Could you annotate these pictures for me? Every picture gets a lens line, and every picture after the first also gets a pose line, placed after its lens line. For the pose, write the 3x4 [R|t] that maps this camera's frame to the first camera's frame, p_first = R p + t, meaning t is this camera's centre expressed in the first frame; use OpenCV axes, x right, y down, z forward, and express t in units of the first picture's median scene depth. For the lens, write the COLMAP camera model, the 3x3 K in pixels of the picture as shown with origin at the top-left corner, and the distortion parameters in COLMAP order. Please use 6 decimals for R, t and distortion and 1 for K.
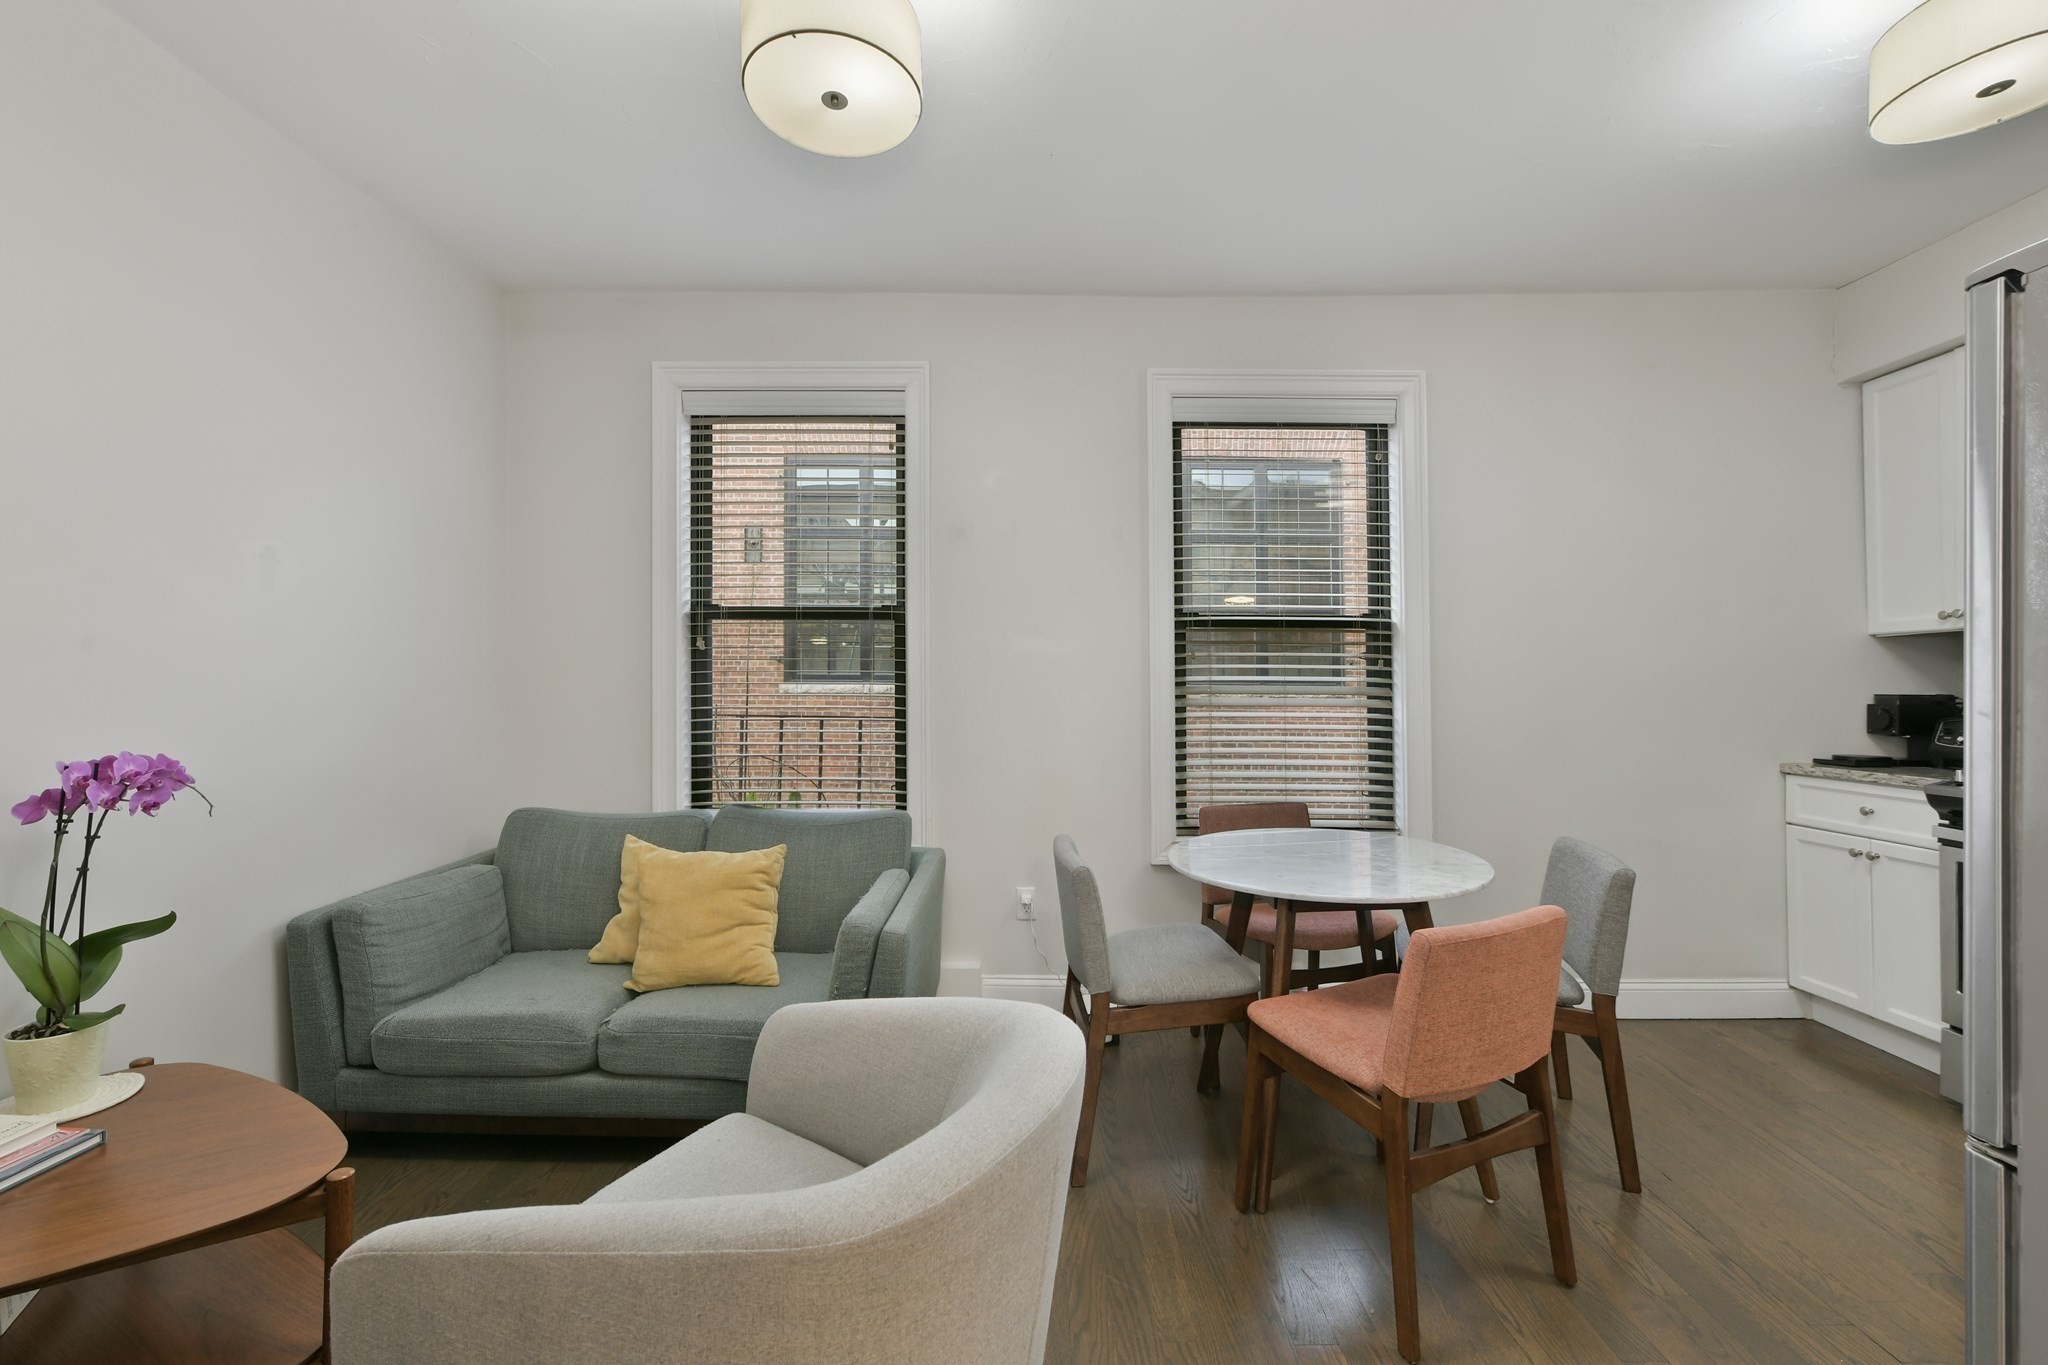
lens RADIAL K [[838.1, 0, 1028.9], [0, 838.1, 700.0], [0, 0, 1]] dist [-0.000490, 0.000201]
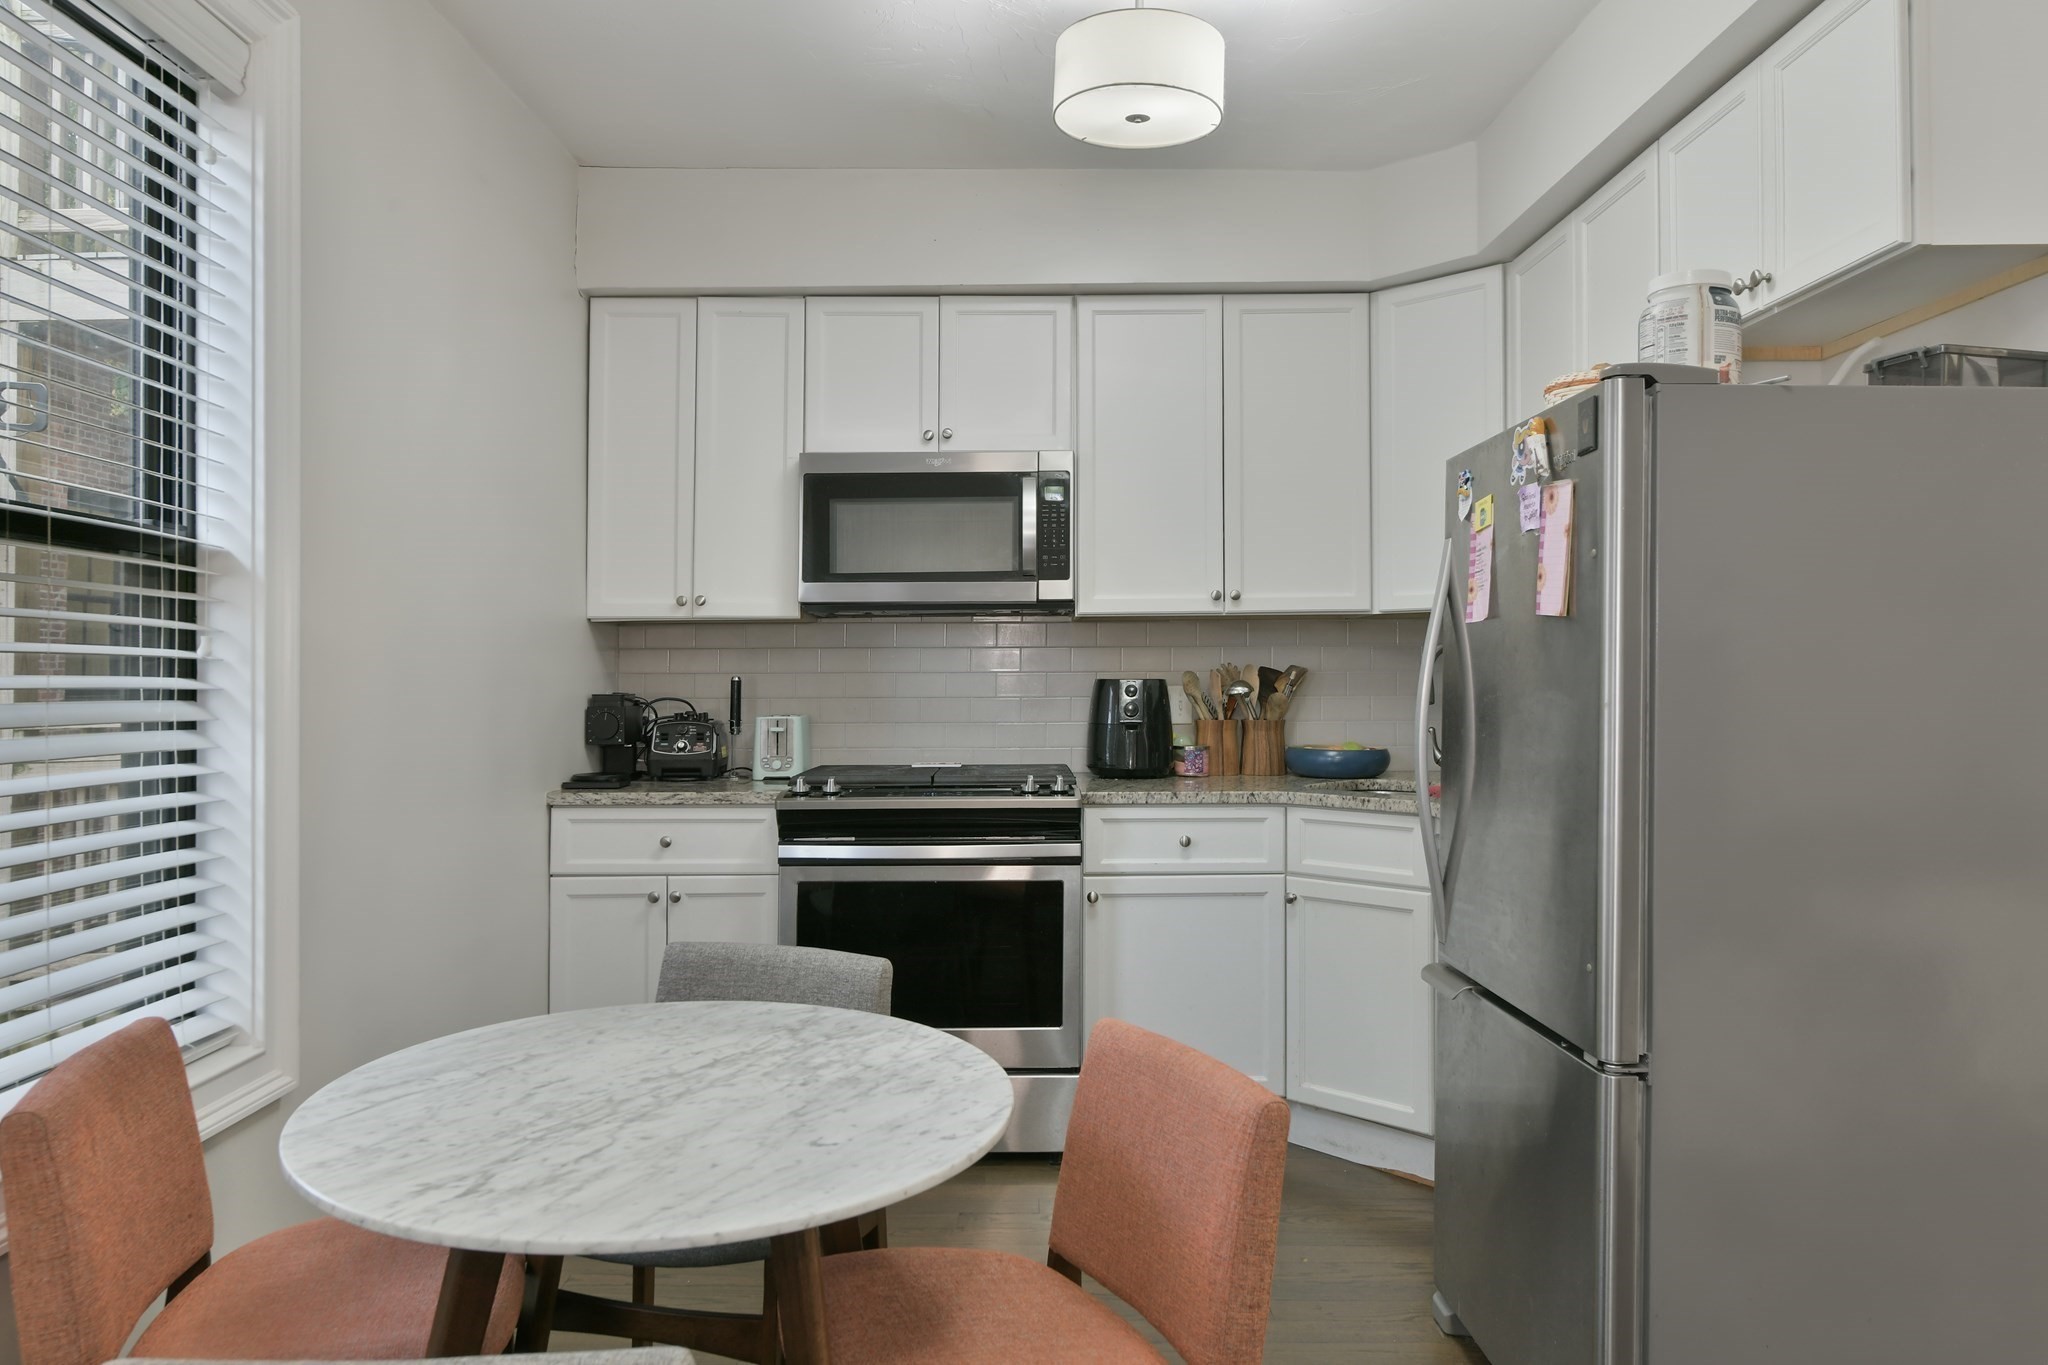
lens RADIAL K [[1373.2, 0, 1025.4], [0, 1373.2, 646.8], [0, 0, 1]] dist [0.004025, 0.001515]
pose [[-0.016618, 0.016280, 0.999729, -0.314074], [0.017159, 0.999725, -0.015995, -0.026255], [-0.999715, 0.016888, -0.016893, 0.674981]]
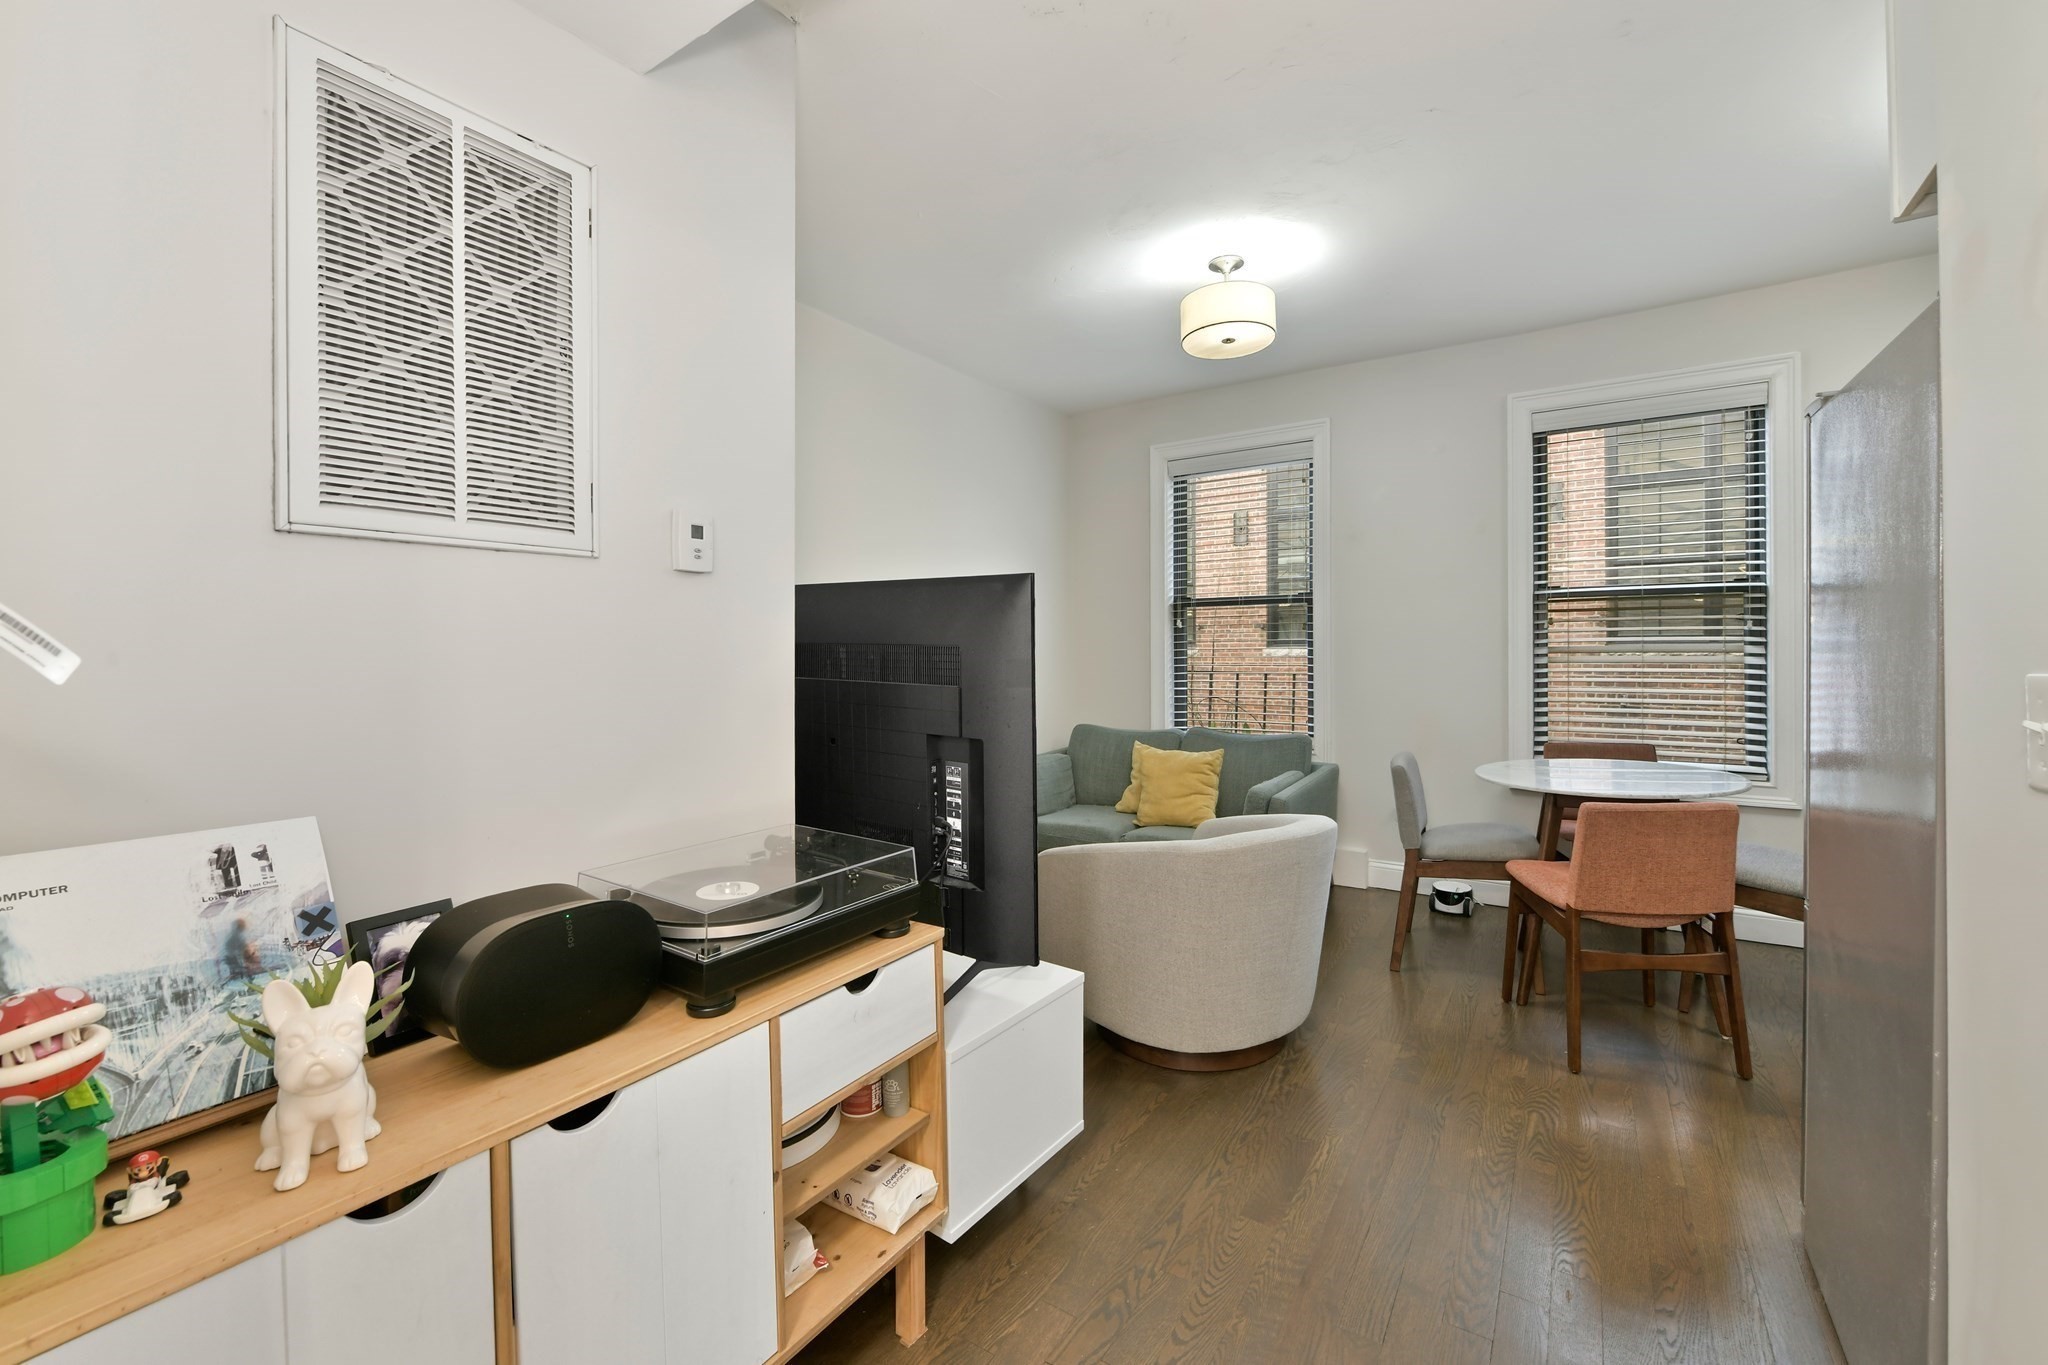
lens RADIAL K [[795.5, 0, 1054.1], [0, 795.5, 665.2], [0, 0, 1]] dist [-0.000230, 0.000056]
pose [[0.845722, -0.001761, -0.533620, 0.229167], [0.002850, 0.999995, 0.001216, 0.007837], [0.533615, -0.002549, 0.845723, -0.426555]]
